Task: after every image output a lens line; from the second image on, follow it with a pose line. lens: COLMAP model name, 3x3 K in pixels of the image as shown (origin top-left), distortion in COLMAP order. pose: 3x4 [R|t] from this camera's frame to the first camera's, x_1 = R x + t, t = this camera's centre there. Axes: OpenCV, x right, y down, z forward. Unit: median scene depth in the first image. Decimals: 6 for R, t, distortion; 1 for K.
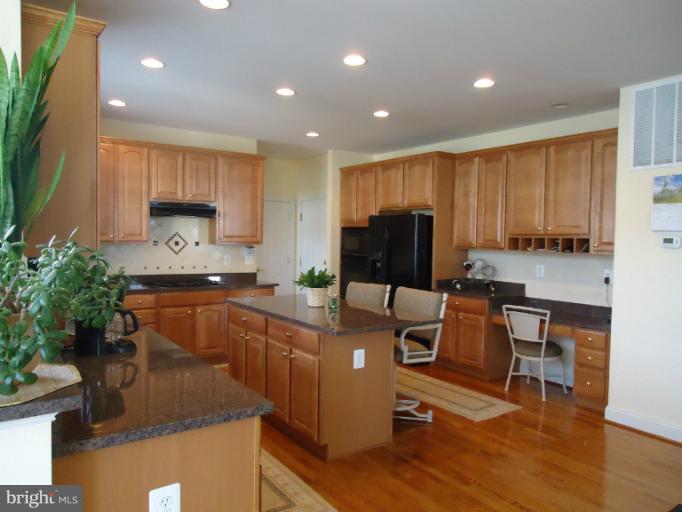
lens RADIAL K [[507.7, 0, 341.0], [0, 507.7, 256.0], [0, 0, 1]] dist [0.009459, 0.003589]
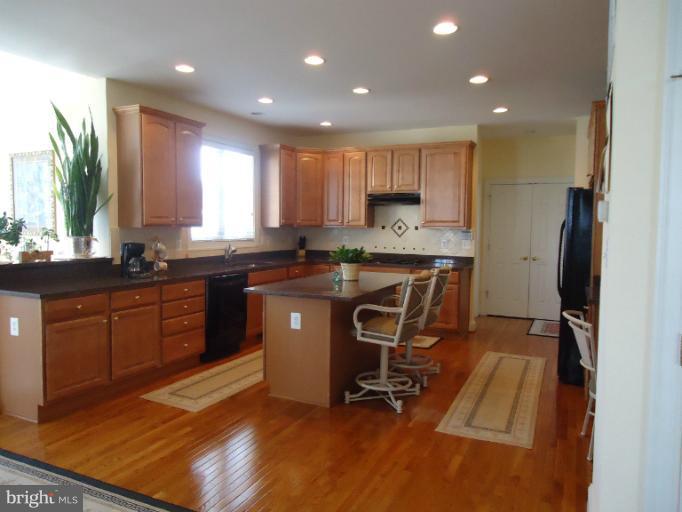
lens RADIAL K [[507.7, 0, 341.0], [0, 507.7, 256.0], [0, 0, 1]] dist [0.009459, 0.003589]
pose [[0.477885, 0.045679, -0.877234, 0.680508], [-0.035668, 0.998832, 0.032580, 0.007567], [0.877698, 0.015720, 0.478956, 0.327684]]
